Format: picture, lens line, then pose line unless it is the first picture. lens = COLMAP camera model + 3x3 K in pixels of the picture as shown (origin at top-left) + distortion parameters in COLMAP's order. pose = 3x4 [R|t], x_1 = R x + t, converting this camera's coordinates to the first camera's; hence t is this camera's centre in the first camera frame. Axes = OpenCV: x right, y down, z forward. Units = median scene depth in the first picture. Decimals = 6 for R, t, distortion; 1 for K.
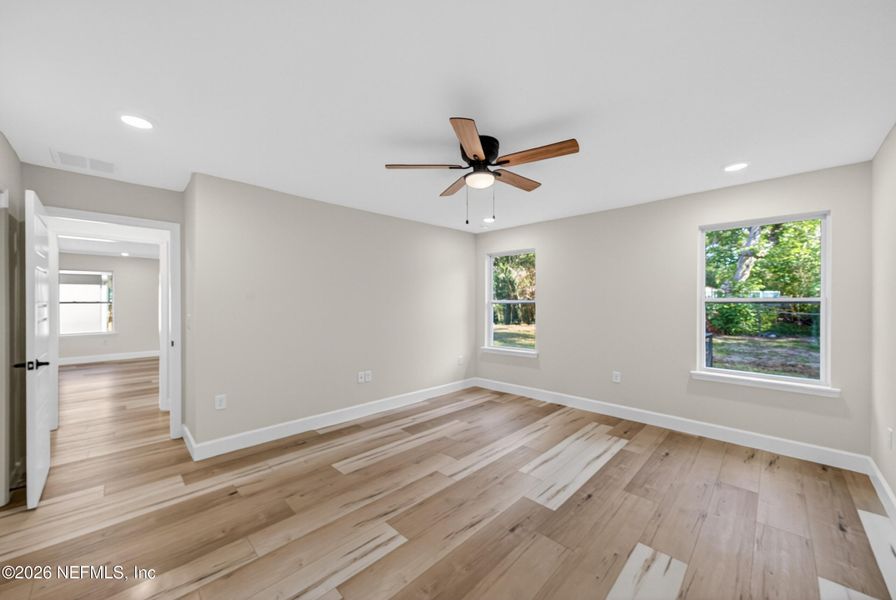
lens RADIAL K [[335.6, 0, 451.0], [0, 335.6, 301.5], [0, 0, 1]] dist [-0.006588, 0.000259]
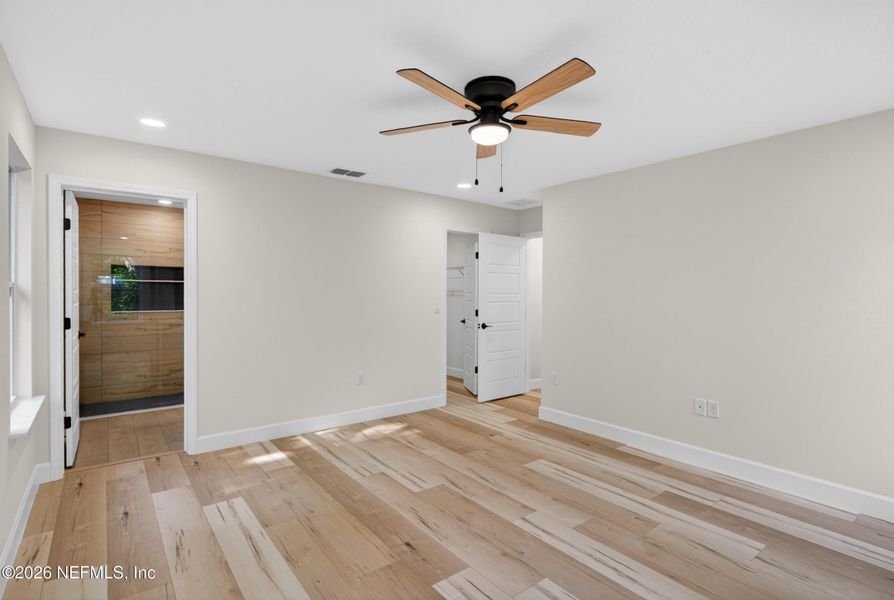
lens RADIAL K [[434.4, 0, 447.0], [0, 434.4, 300.0], [0, 0, 1]] dist [-0.015943, -0.000045]
pose [[-0.130371, 0.014411, -0.991361, 0.899439], [-0.003401, 0.999882, 0.014982, 0.002321], [0.991459, 0.005325, -0.130306, 0.854270]]
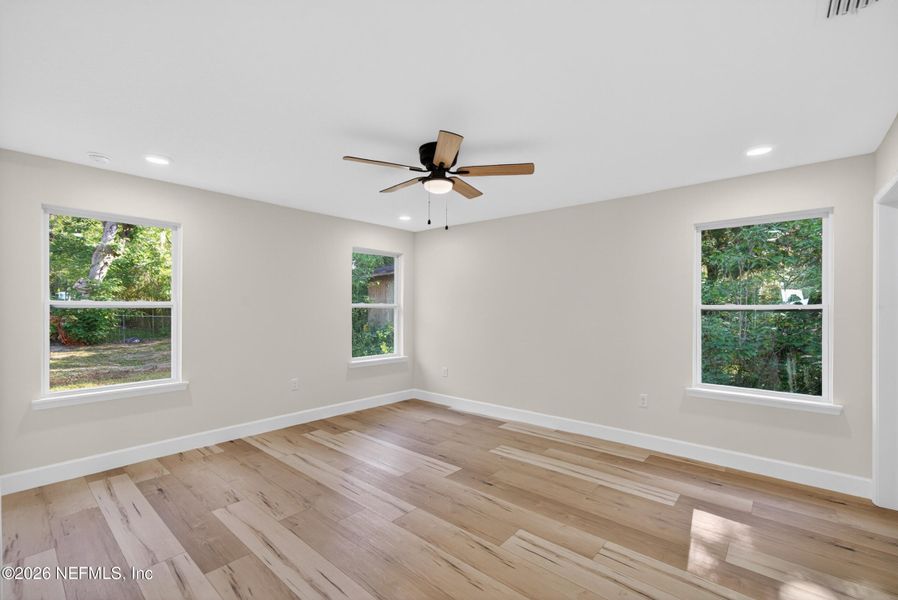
lens RADIAL K [[392.2, 0, 442.3], [0, 392.2, 307.2], [0, 0, 1]] dist [-0.005743, 0.000200]
pose [[-0.049736, -0.000173, 0.998762, -0.898693], [-0.008948, 0.999960, -0.000272, -0.000029], [-0.998722, -0.008950, -0.049736, 0.862992]]
